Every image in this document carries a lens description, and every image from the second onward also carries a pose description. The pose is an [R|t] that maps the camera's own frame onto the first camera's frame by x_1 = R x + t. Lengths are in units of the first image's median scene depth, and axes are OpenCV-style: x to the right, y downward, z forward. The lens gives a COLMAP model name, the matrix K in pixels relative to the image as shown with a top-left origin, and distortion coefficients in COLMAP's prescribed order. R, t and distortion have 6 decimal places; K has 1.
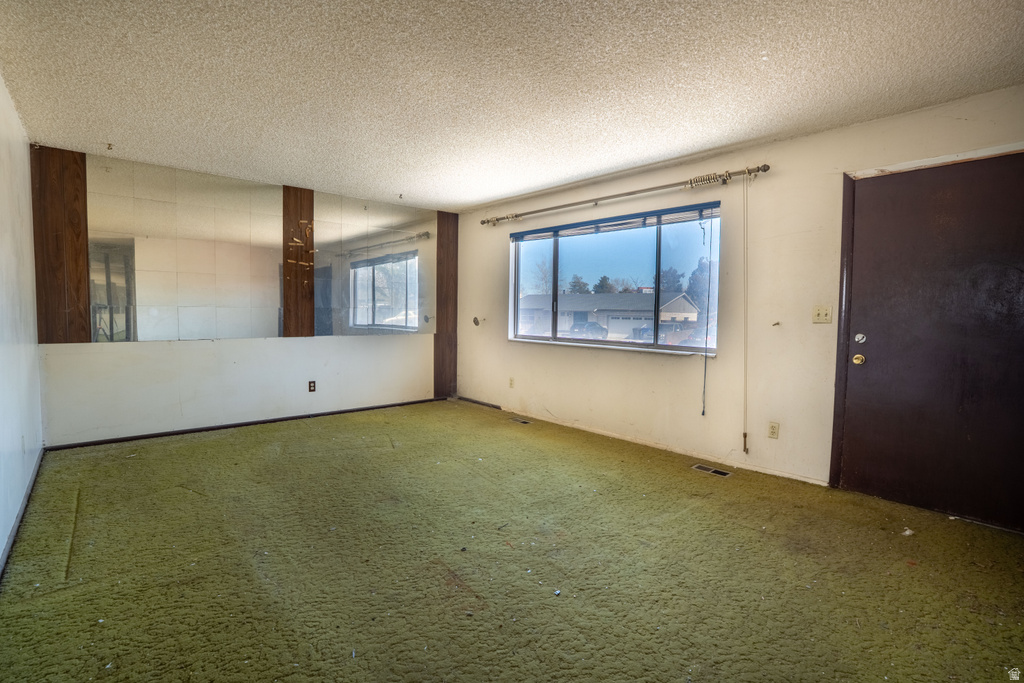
lens RADIAL K [[477.3, 0, 508.3], [0, 477.3, 342.7], [0, 0, 1]] dist [-0.072035, 0.026819]
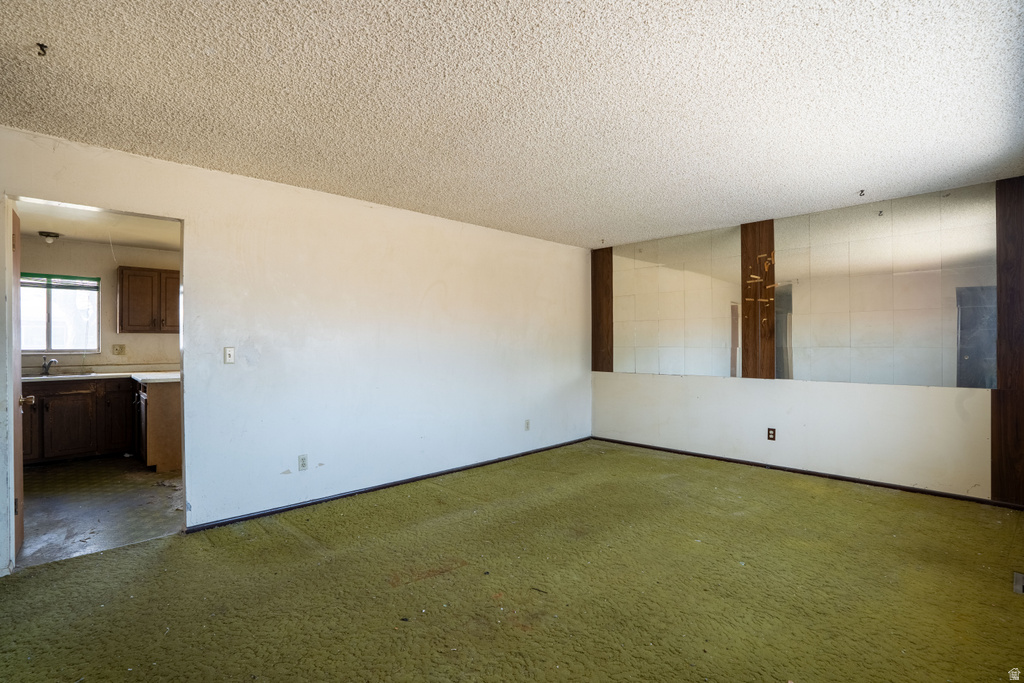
lens RADIAL K [[477.3, 0, 508.3], [0, 477.3, 342.7], [0, 0, 1]] dist [-0.072035, 0.026819]
pose [[0.039453, -0.015619, -0.999099, 0.481648], [-0.063348, 0.997827, -0.018101, -0.035715], [0.997211, 0.064005, 0.038378, 0.472510]]
